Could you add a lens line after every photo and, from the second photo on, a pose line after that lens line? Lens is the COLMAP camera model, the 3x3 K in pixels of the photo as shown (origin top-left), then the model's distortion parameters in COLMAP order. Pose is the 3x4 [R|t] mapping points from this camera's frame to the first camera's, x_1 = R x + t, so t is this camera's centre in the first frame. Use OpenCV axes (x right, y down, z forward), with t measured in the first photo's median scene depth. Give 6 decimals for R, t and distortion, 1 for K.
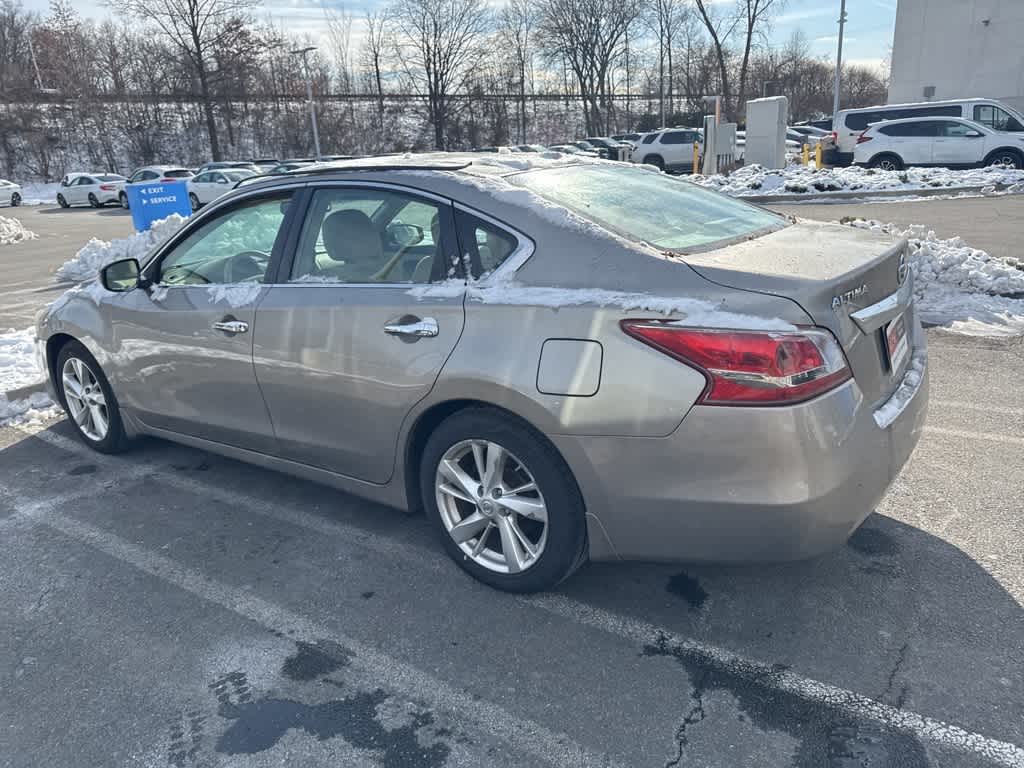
lens RADIAL K [[728.4, 0, 517.3], [0, 728.4, 383.3], [0, 0, 1]] dist [0.029469, -0.027677]
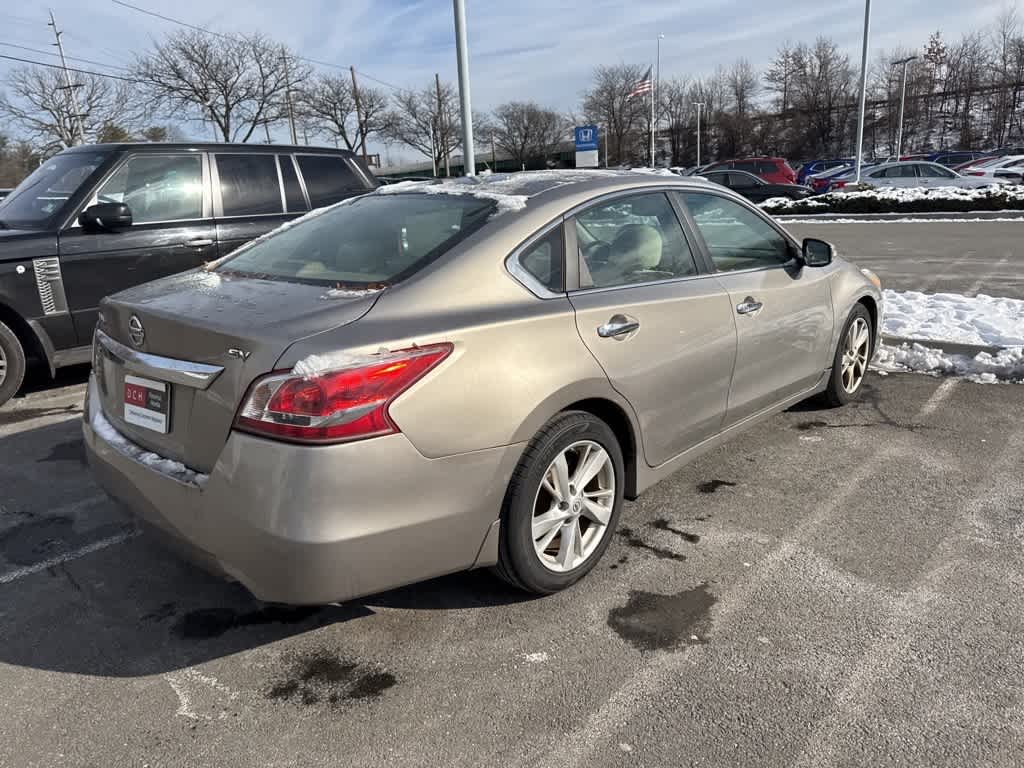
lens RADIAL K [[729.5, 0, 518.3], [0, 729.5, 386.9], [0, 0, 1]] dist [0.028936, -0.028825]
pose [[-0.130796, 0.326738, -0.936021, 1.040824], [-0.248007, 0.903330, 0.349982, -0.413795], [0.959888, 0.277916, -0.037119, 1.157478]]
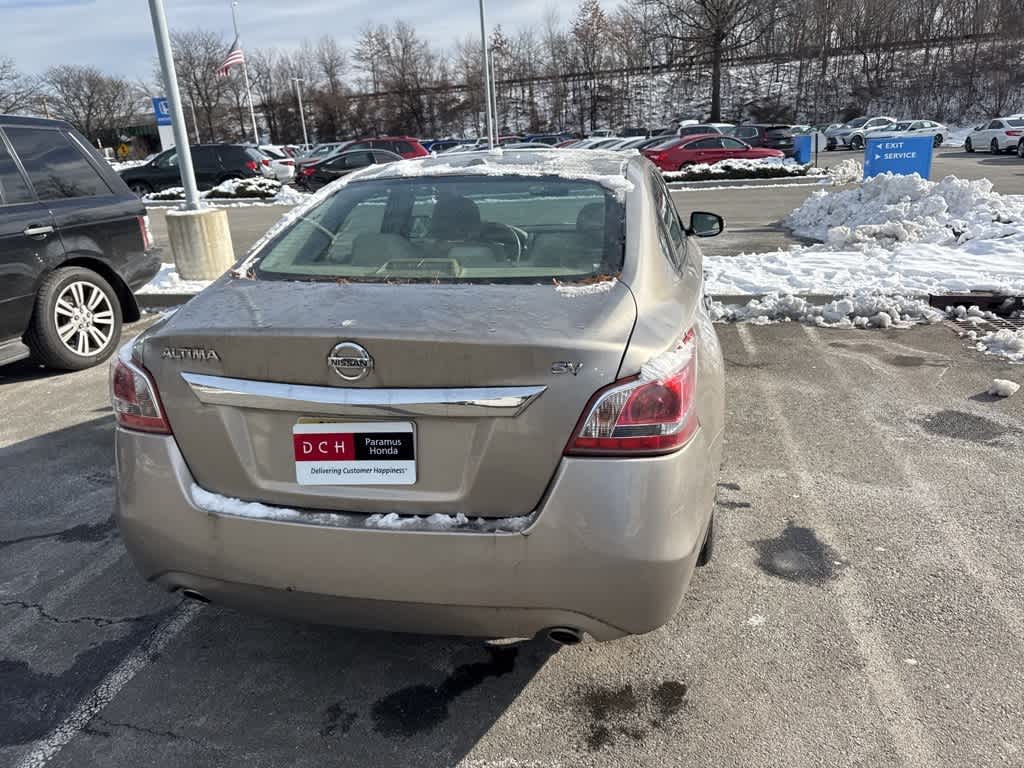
lens RADIAL K [[737.5, 0, 516.7], [0, 737.5, 383.7], [0, 0, 1]] dist [0.031230, -0.037358]
pose [[0.389182, 0.324612, -0.862070, 0.930528], [-0.258254, 0.936770, 0.236151, -0.266590], [0.884218, 0.130728, 0.448406, 0.617640]]
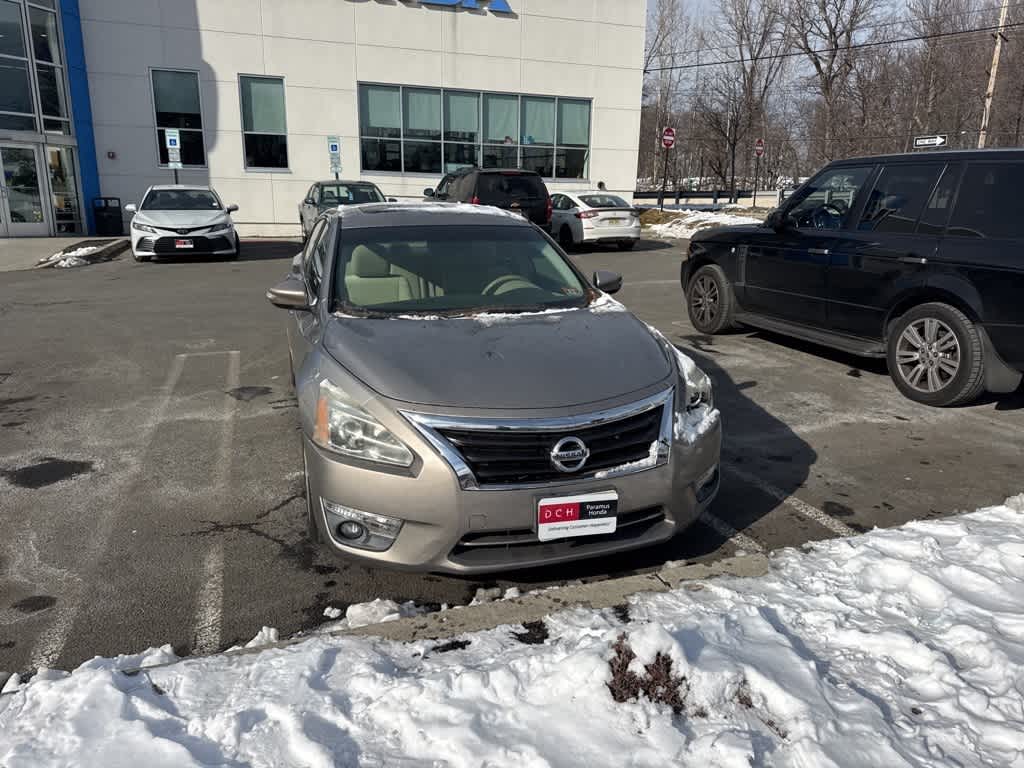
lens RADIAL K [[729.5, 0, 518.3], [0, 729.5, 386.9], [0, 0, 1]] dist [0.028936, -0.028825]
pose [[-0.796280, -0.102671, 0.596151, -1.306911], [0.219430, 0.869348, 0.442814, -0.637261], [-0.563727, 0.483417, -0.669716, 2.210689]]
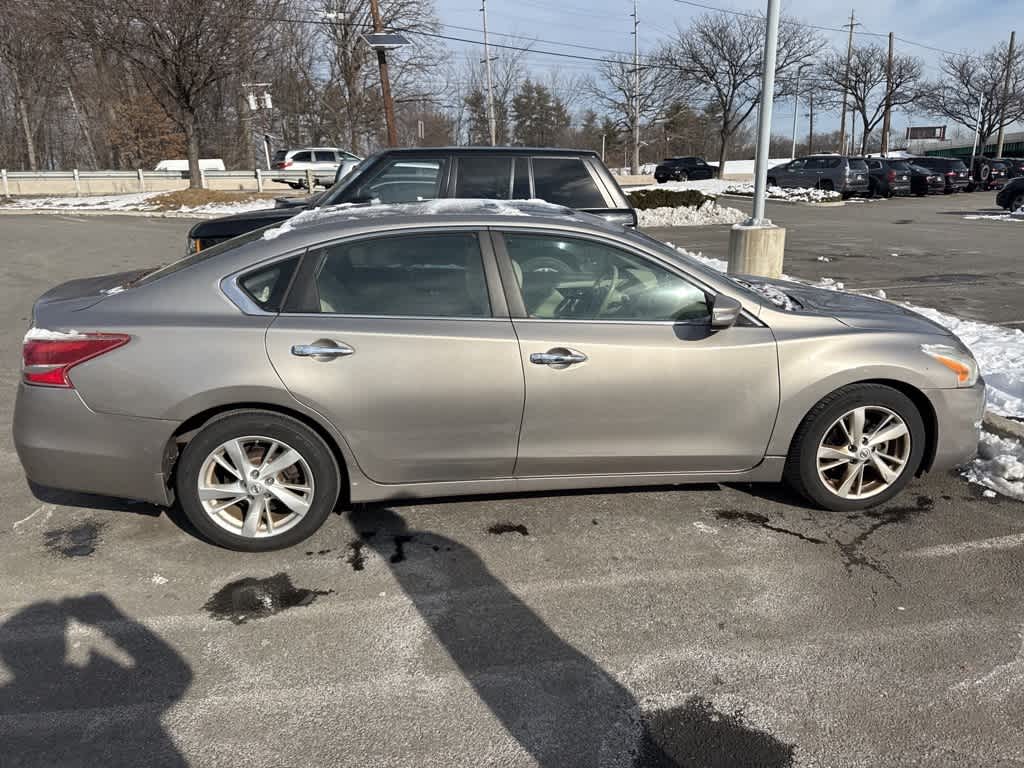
lens RADIAL K [[733.0, 0, 518.1], [0, 733.0, 387.2], [0, 0, 1]] dist [0.022640, -0.024635]
pose [[-0.742581, 0.253420, -0.619961, 0.626135], [-0.144783, 0.843026, 0.518020, -0.715236], [0.653920, 0.474432, -0.589325, 1.999878]]
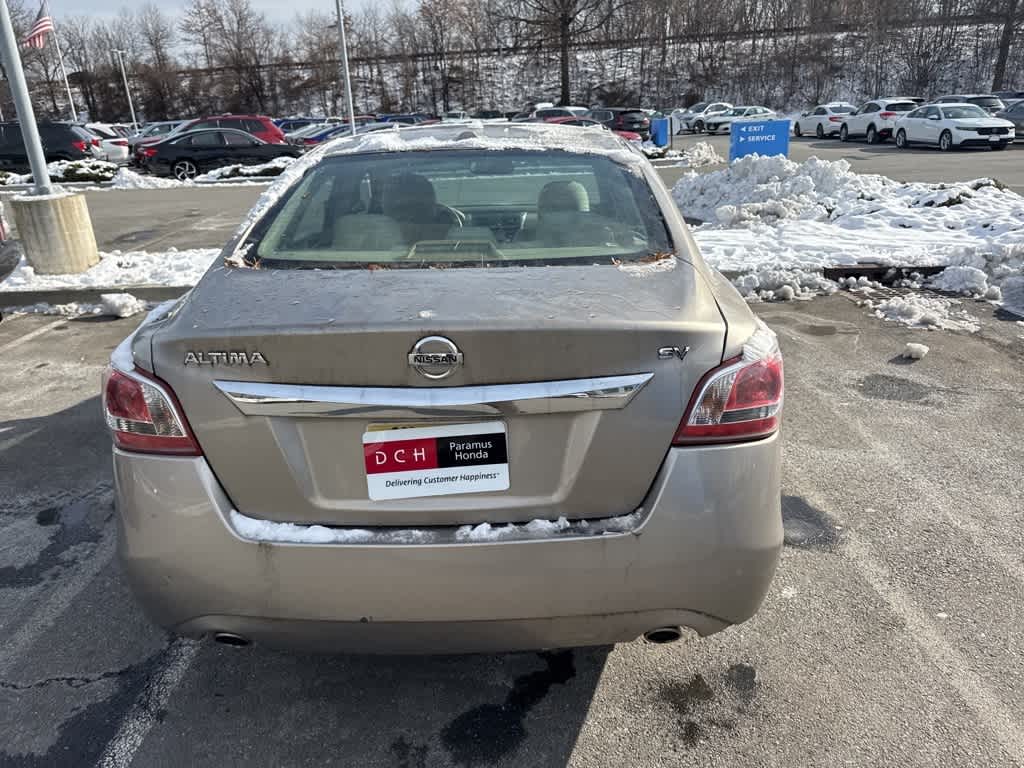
lens RADIAL K [[740.5, 0, 522.7], [0, 740.5, 382.3], [0, 0, 1]] dist [0.012248, -0.013413]
pose [[0.566974, 0.313342, -0.761811, 0.808721], [-0.248275, 0.946822, 0.204662, -0.217519], [0.785430, 0.073101, 0.614619, 0.498584]]
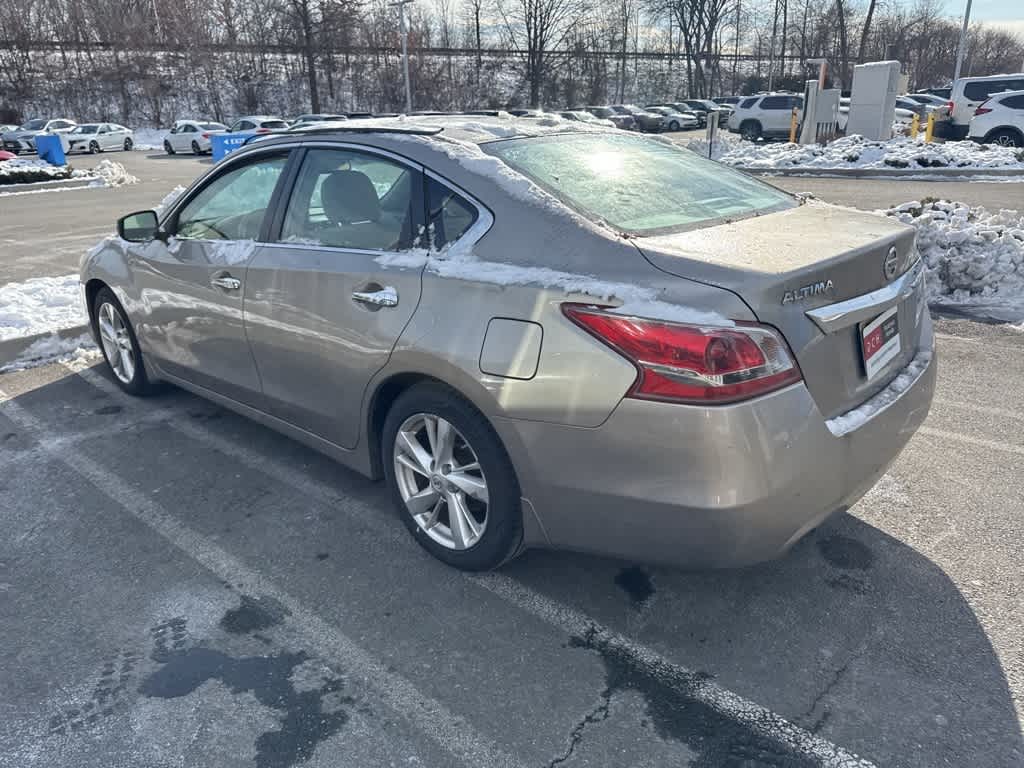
lens RADIAL K [[729.5, 0, 518.3], [0, 729.5, 386.9], [0, 0, 1]] dist [0.028936, -0.028825]
pose [[0.991195, 0.072655, -0.110696, 0.131918], [-0.066603, 0.996125, 0.057429, -0.018463], [0.114440, -0.049551, 0.992194, 0.025639]]
